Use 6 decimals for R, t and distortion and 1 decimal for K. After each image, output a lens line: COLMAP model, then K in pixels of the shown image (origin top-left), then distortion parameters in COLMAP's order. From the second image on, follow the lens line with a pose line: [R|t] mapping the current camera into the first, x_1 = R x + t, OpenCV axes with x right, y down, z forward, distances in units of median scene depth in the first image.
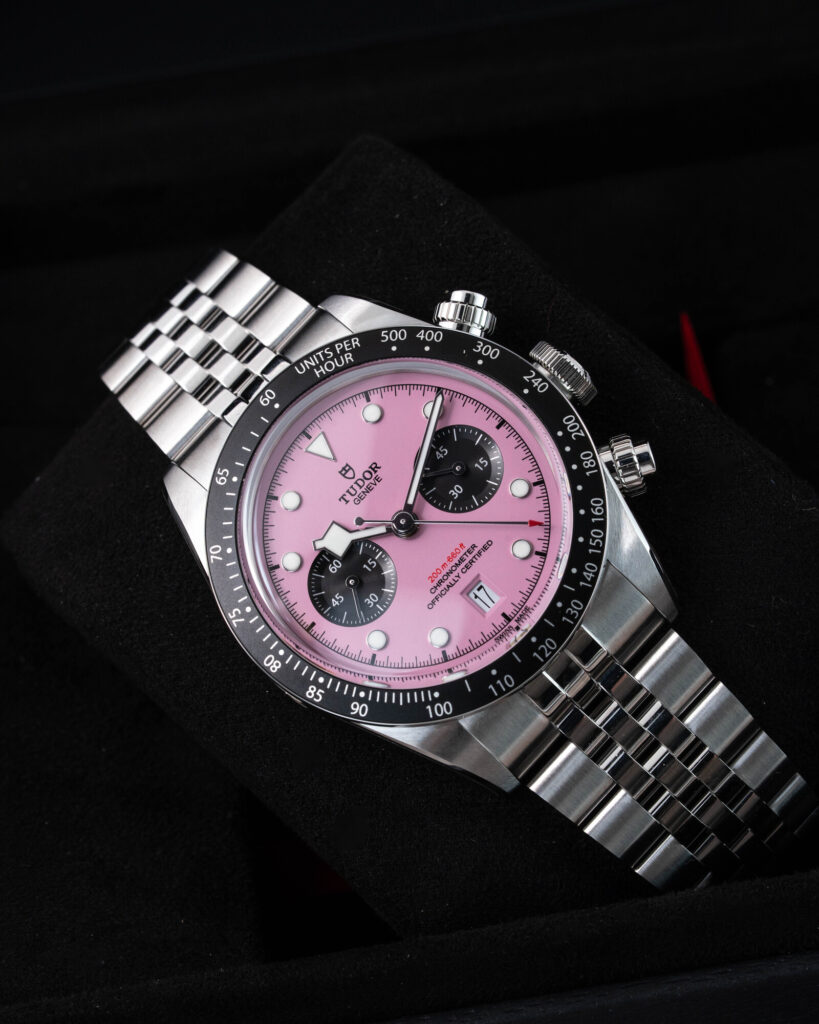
lens RADIAL K [[4690.8, 0, 409.9], [0, 4690.8, 509.7], [0, 0, 1]] dist [-0.532981, 0.000000]
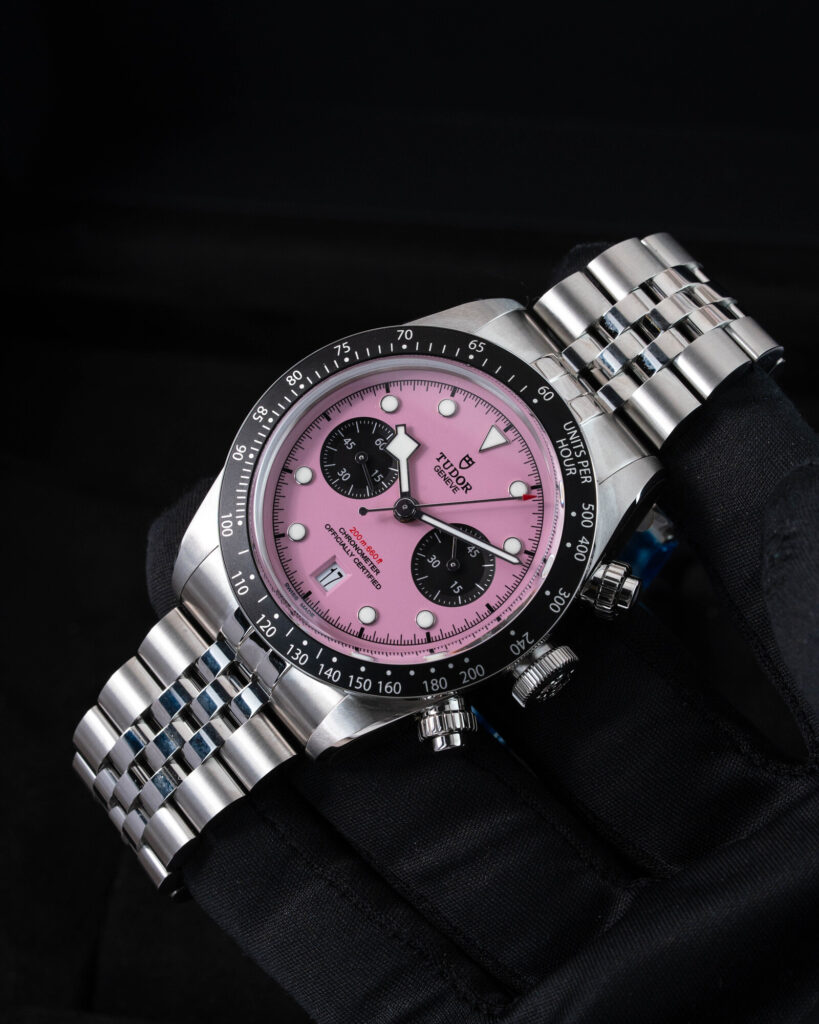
lens RADIAL K [[4690.8, 0, 408.6], [0, 4690.8, 509.6], [0, 0, 1]] dist [-0.532981, 0.000000]
pose [[-0.105985, 0.990460, -0.088069, 0.092423], [-0.917825, -0.063367, 0.391895, -0.413947], [0.382576, 0.122367, 0.915785, 0.025985]]
